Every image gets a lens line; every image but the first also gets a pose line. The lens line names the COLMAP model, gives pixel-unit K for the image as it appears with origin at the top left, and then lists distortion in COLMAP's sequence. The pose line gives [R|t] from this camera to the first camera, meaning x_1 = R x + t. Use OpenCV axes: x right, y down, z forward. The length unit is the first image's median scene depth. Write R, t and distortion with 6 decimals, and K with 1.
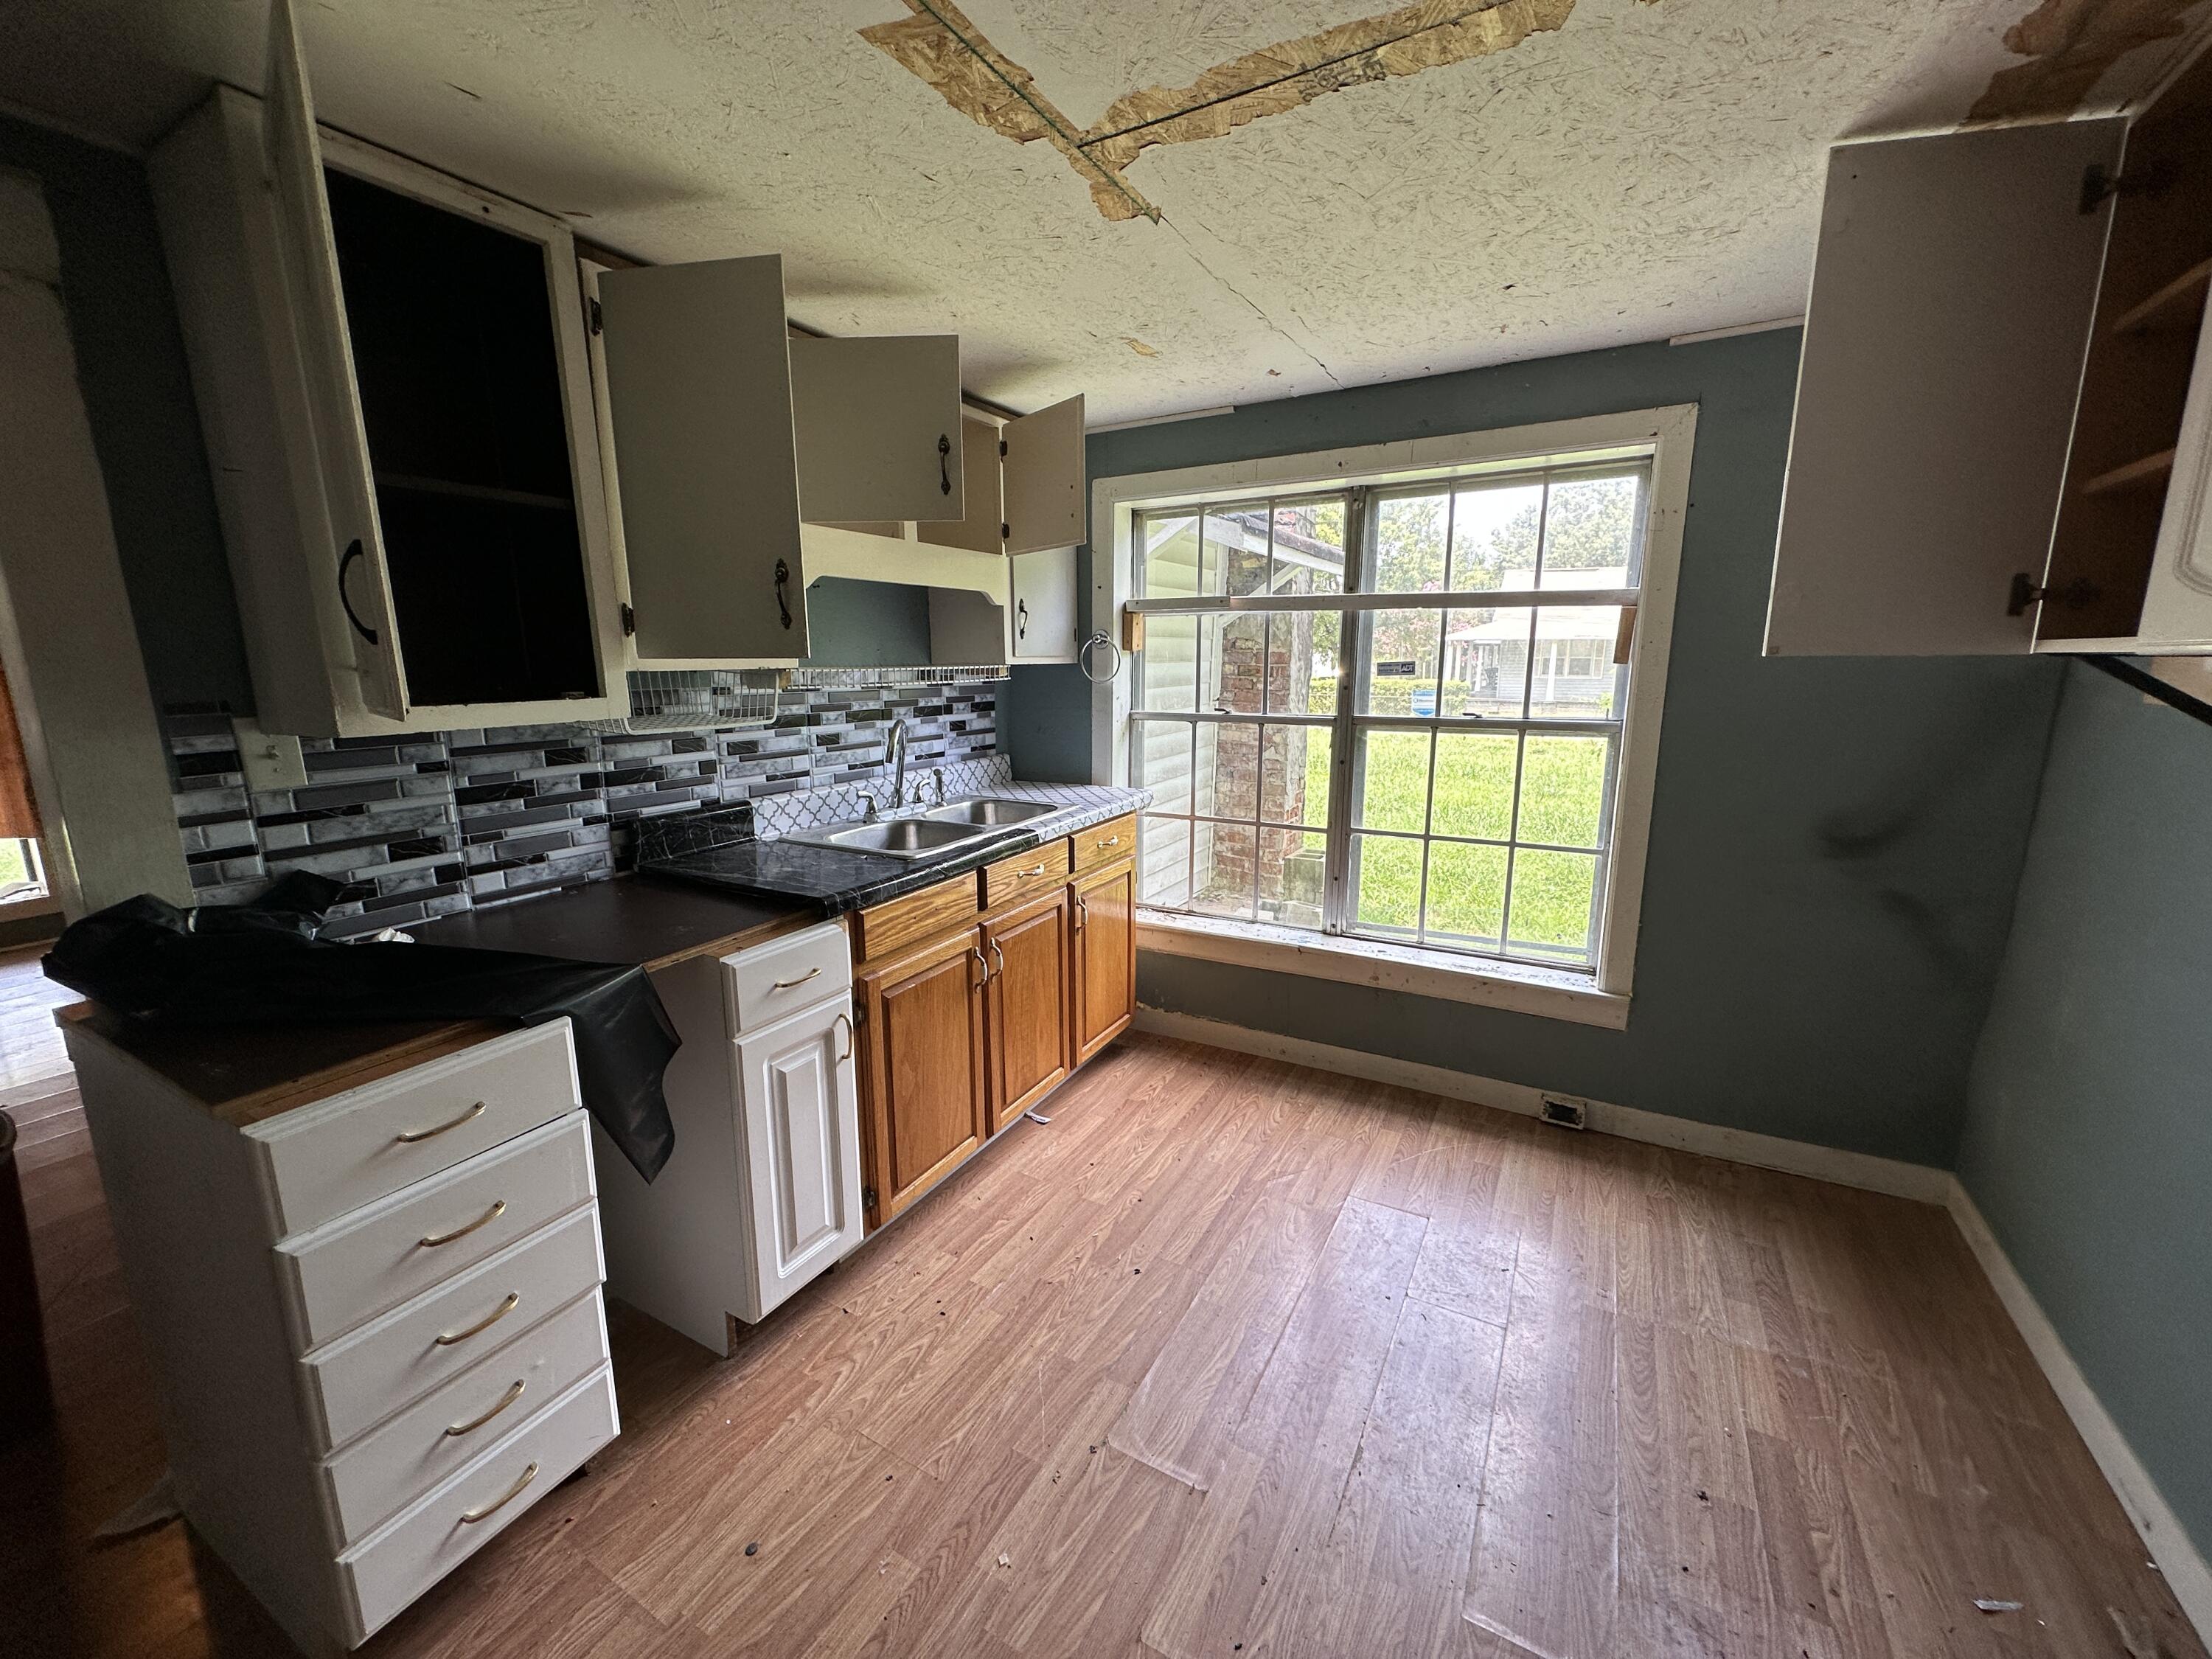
lens RADIAL K [[878.9, 0, 1106.0], [0, 878.9, 829.5], [0, 0, 1]] dist [-0.002102, -0.000124]
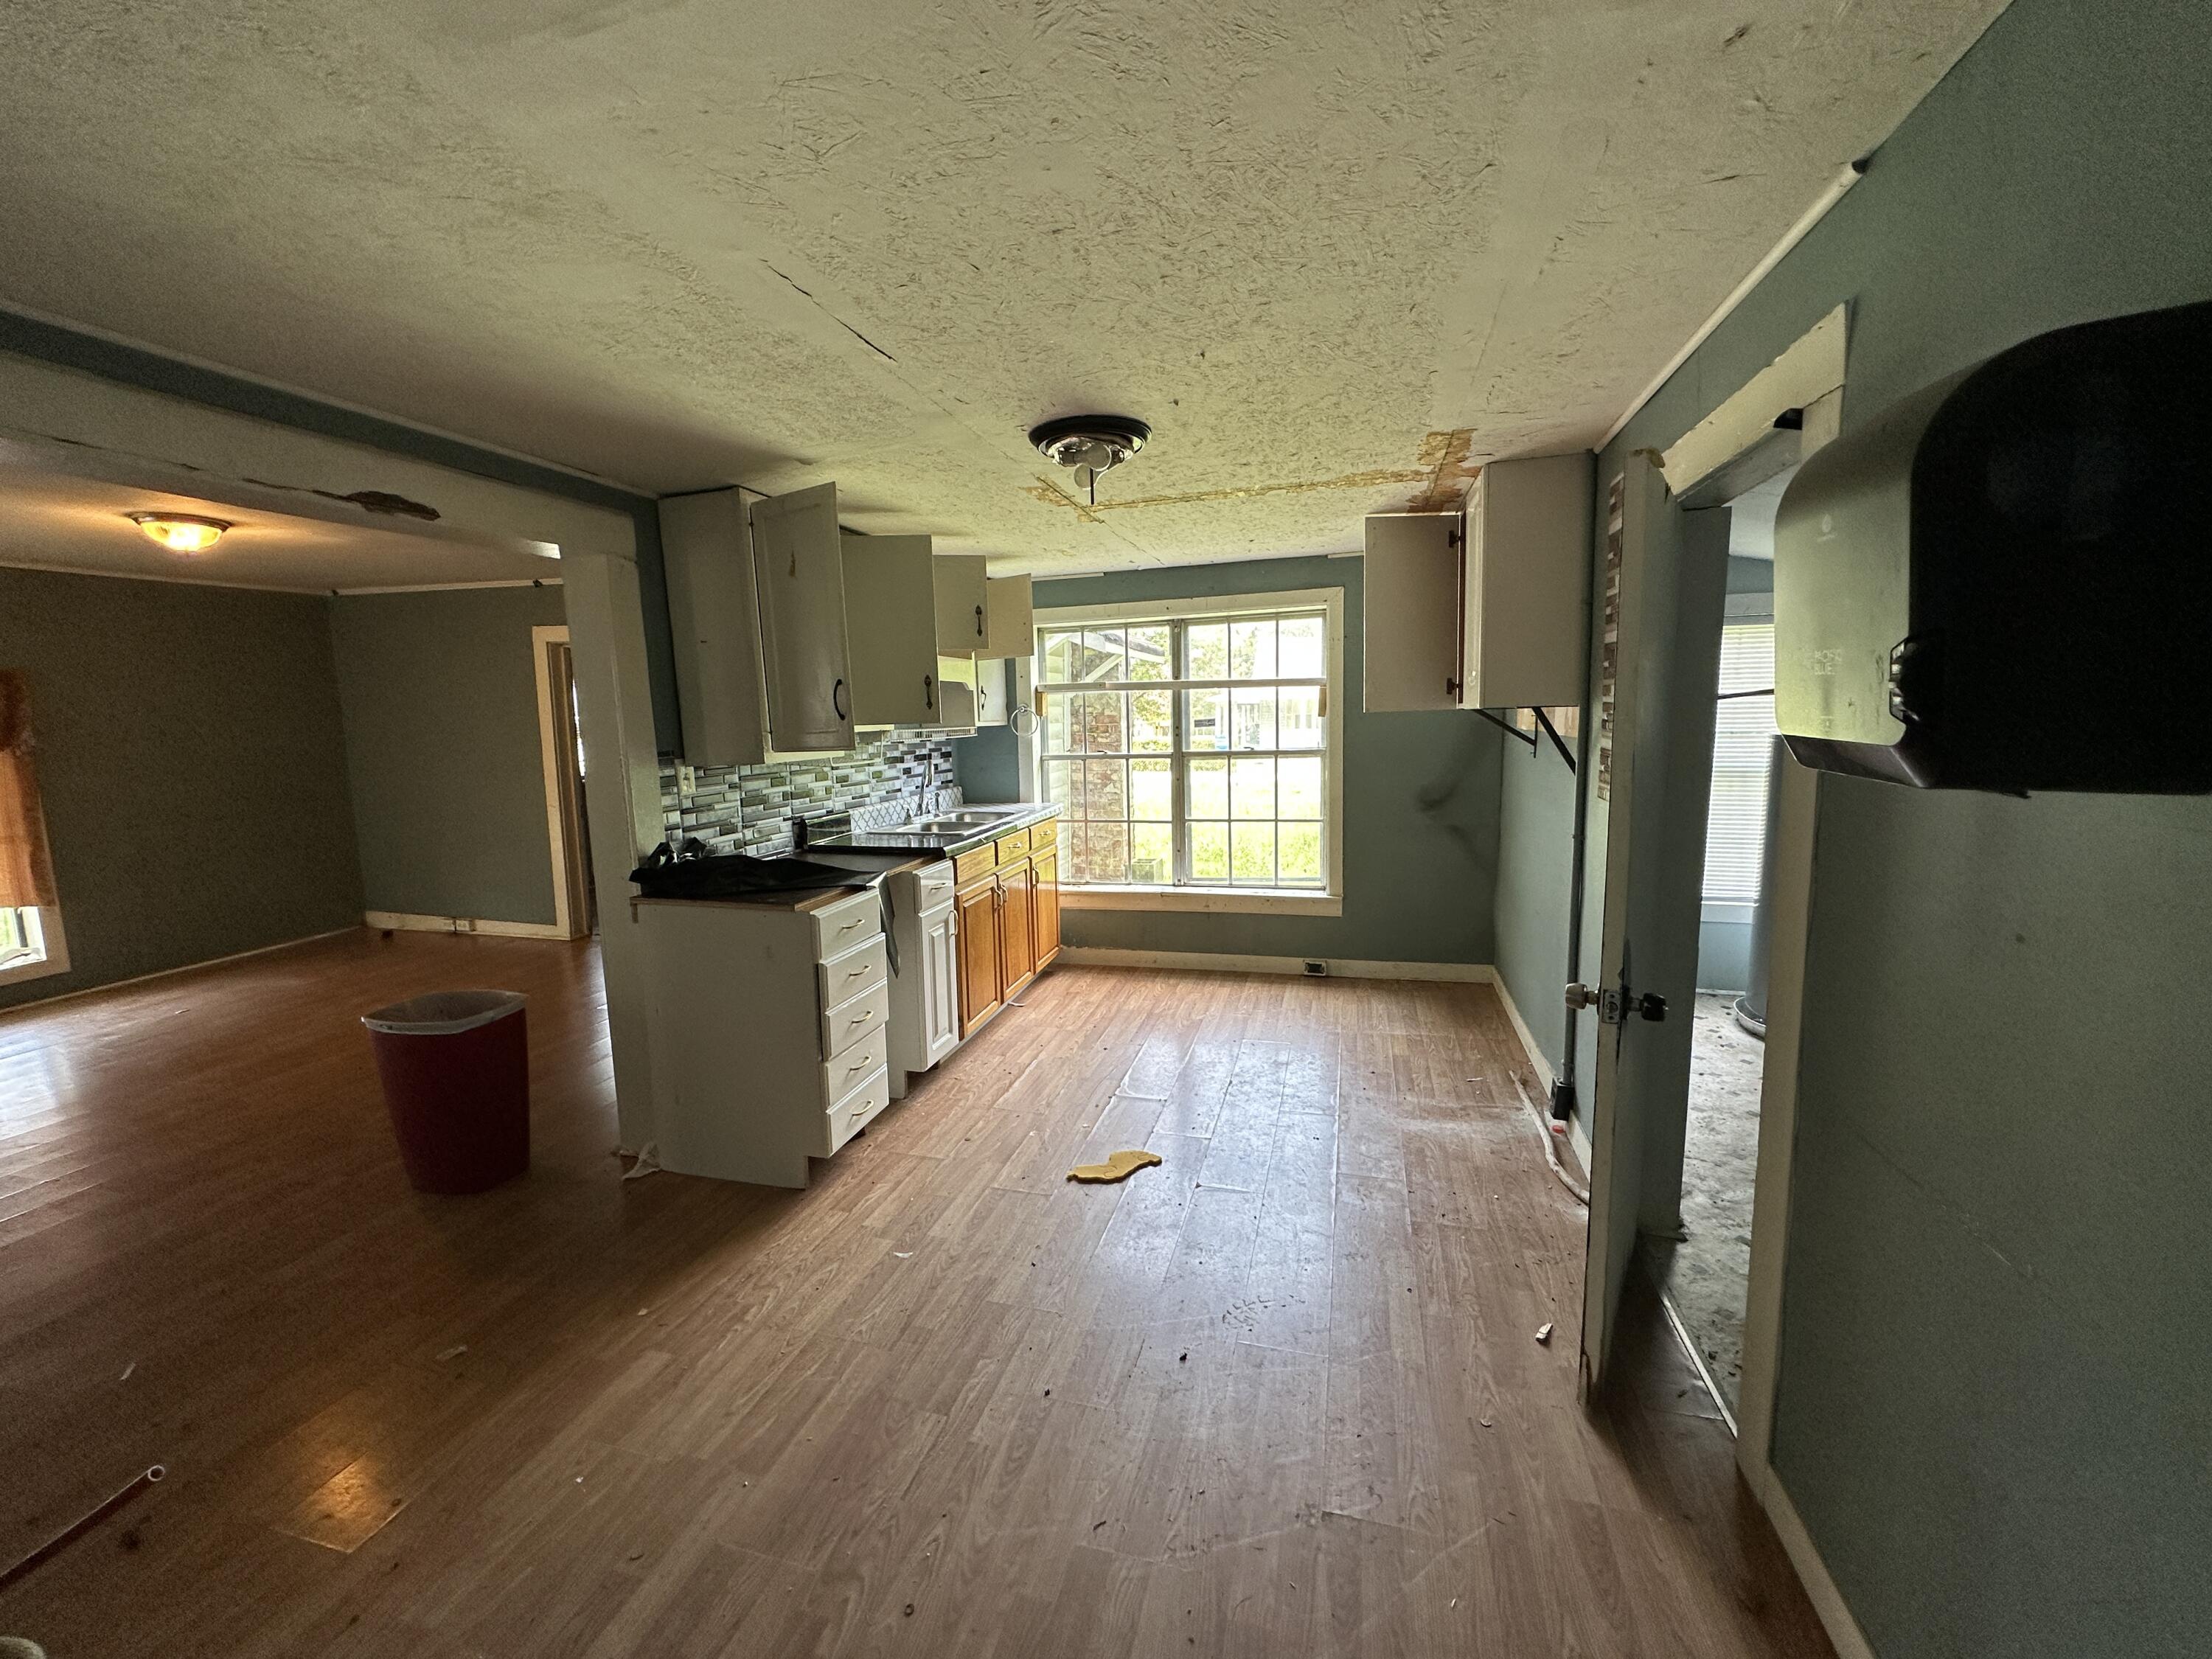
lens RADIAL K [[896.6, 0, 1106.0], [0, 896.6, 829.5], [0, 0, 1]] dist [0.001837, 0.000192]
pose [[0.969697, -0.052399, 0.238624, -0.309436], [0.069626, 0.995496, -0.064343, 0.132972], [-0.234178, 0.079008, 0.968978, -0.685352]]
